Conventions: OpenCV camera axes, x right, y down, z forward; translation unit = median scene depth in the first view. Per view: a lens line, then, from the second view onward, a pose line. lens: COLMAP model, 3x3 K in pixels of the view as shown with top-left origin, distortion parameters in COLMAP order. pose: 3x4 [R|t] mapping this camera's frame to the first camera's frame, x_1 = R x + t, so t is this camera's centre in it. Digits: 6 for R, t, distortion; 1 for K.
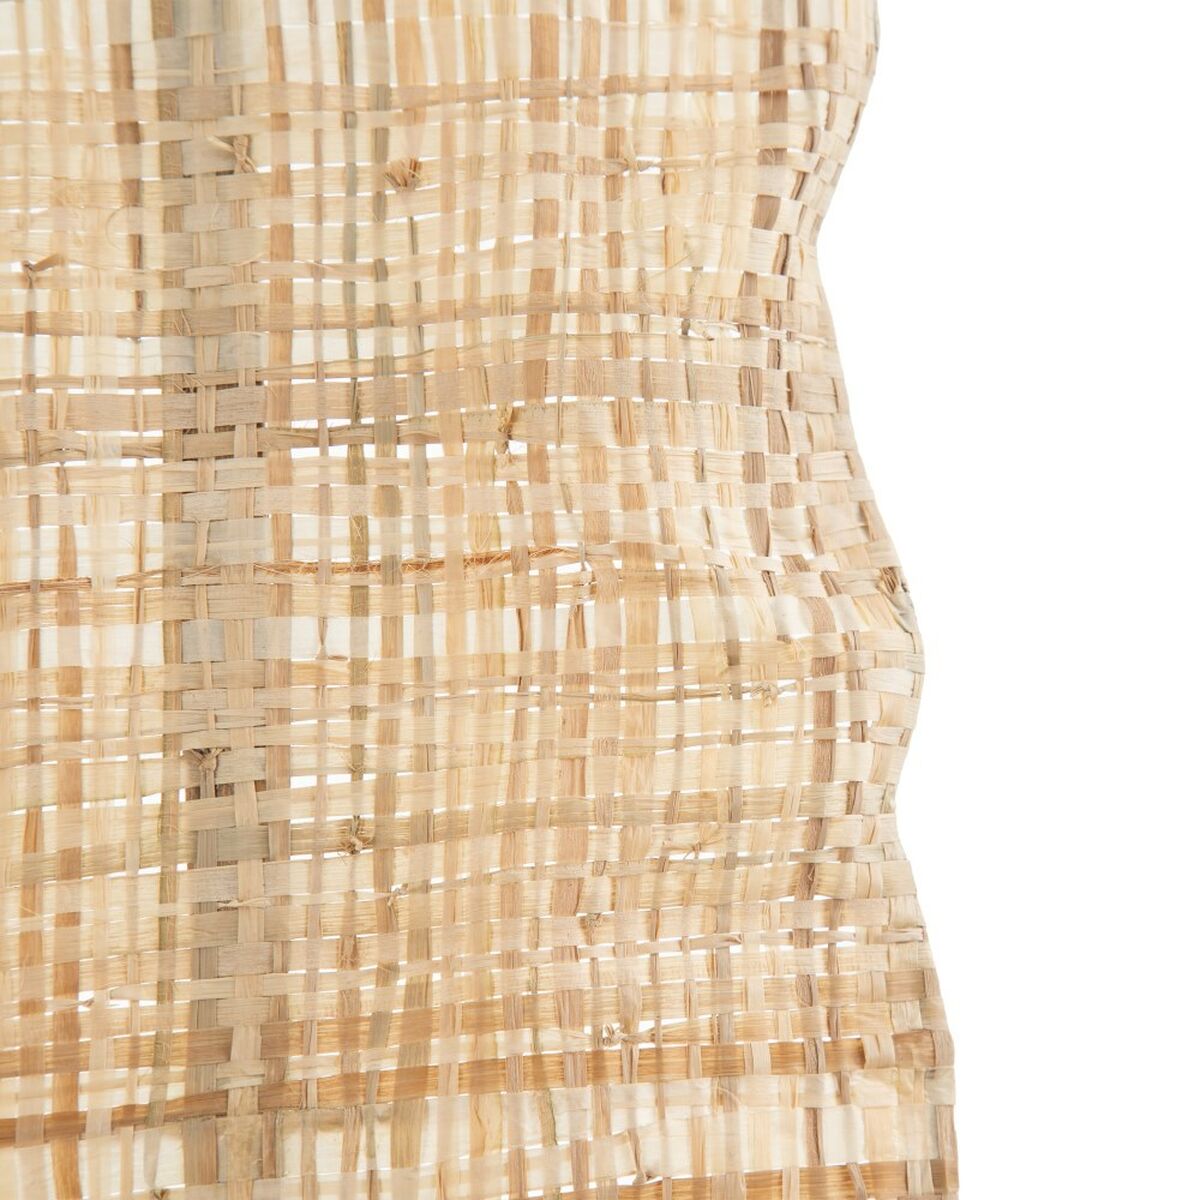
lens RADIAL K [[4964.0, 0, 606.4], [0, 4964.0, 600.2], [0, 0, 1]] dist [0.298018, 0.000000]
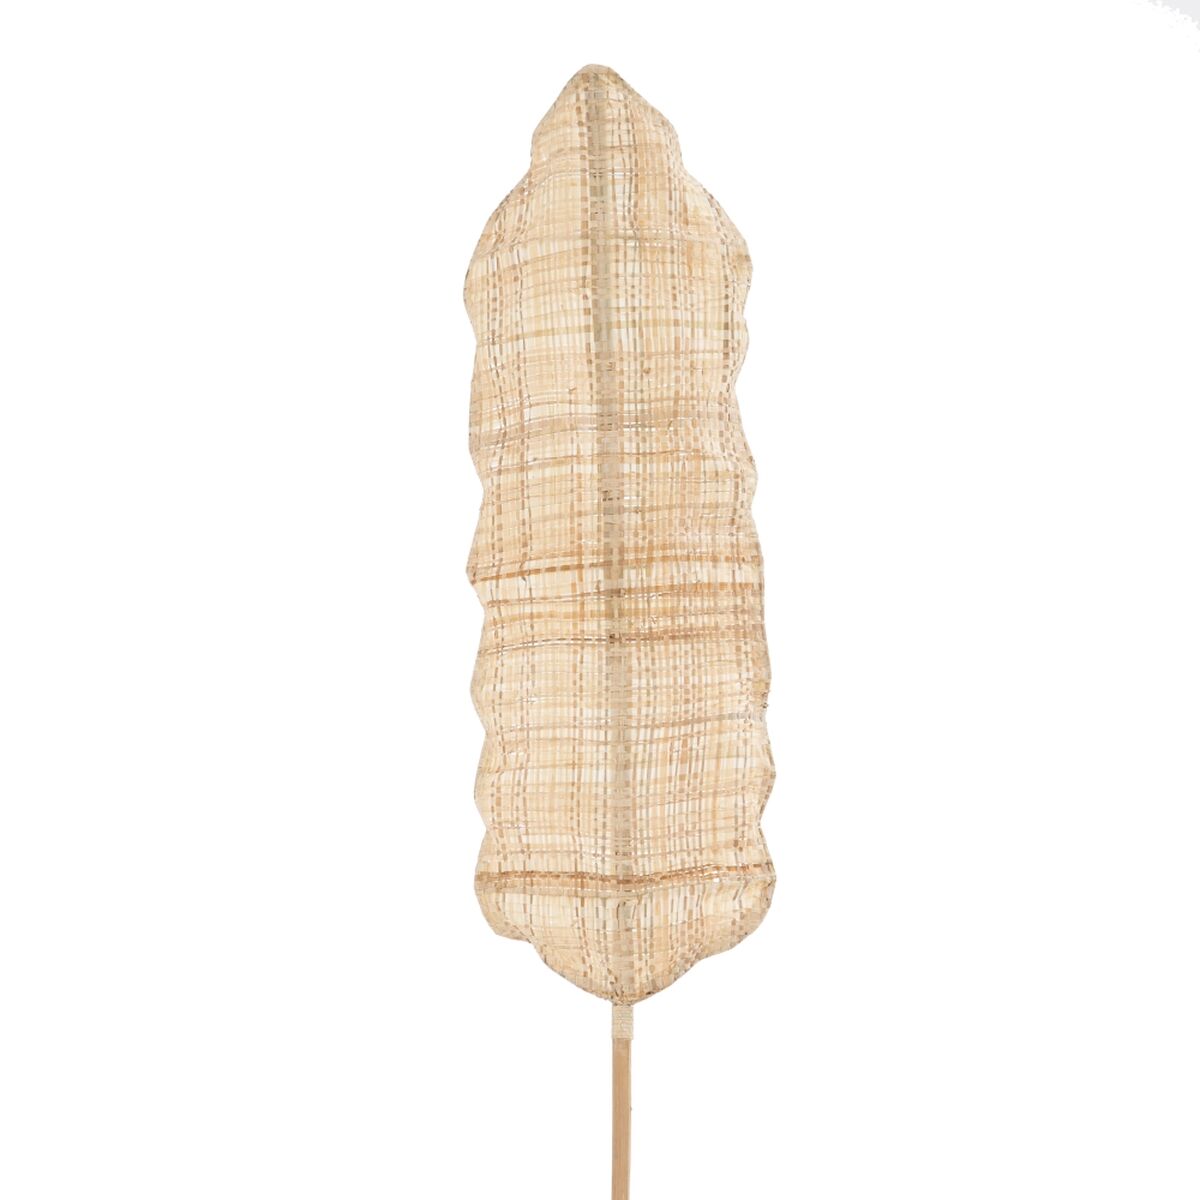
lens RADIAL K [[3997.0, 0, 595.7], [0, 3997.0, 601.6], [0, 0, 1]] dist [0.289051, 0.000000]
pose [[0.999962, 0.005408, 0.006892, -0.115003], [-0.005291, 0.999844, -0.016853, 0.197640], [-0.006982, 0.016816, 0.999834, -2.789127]]
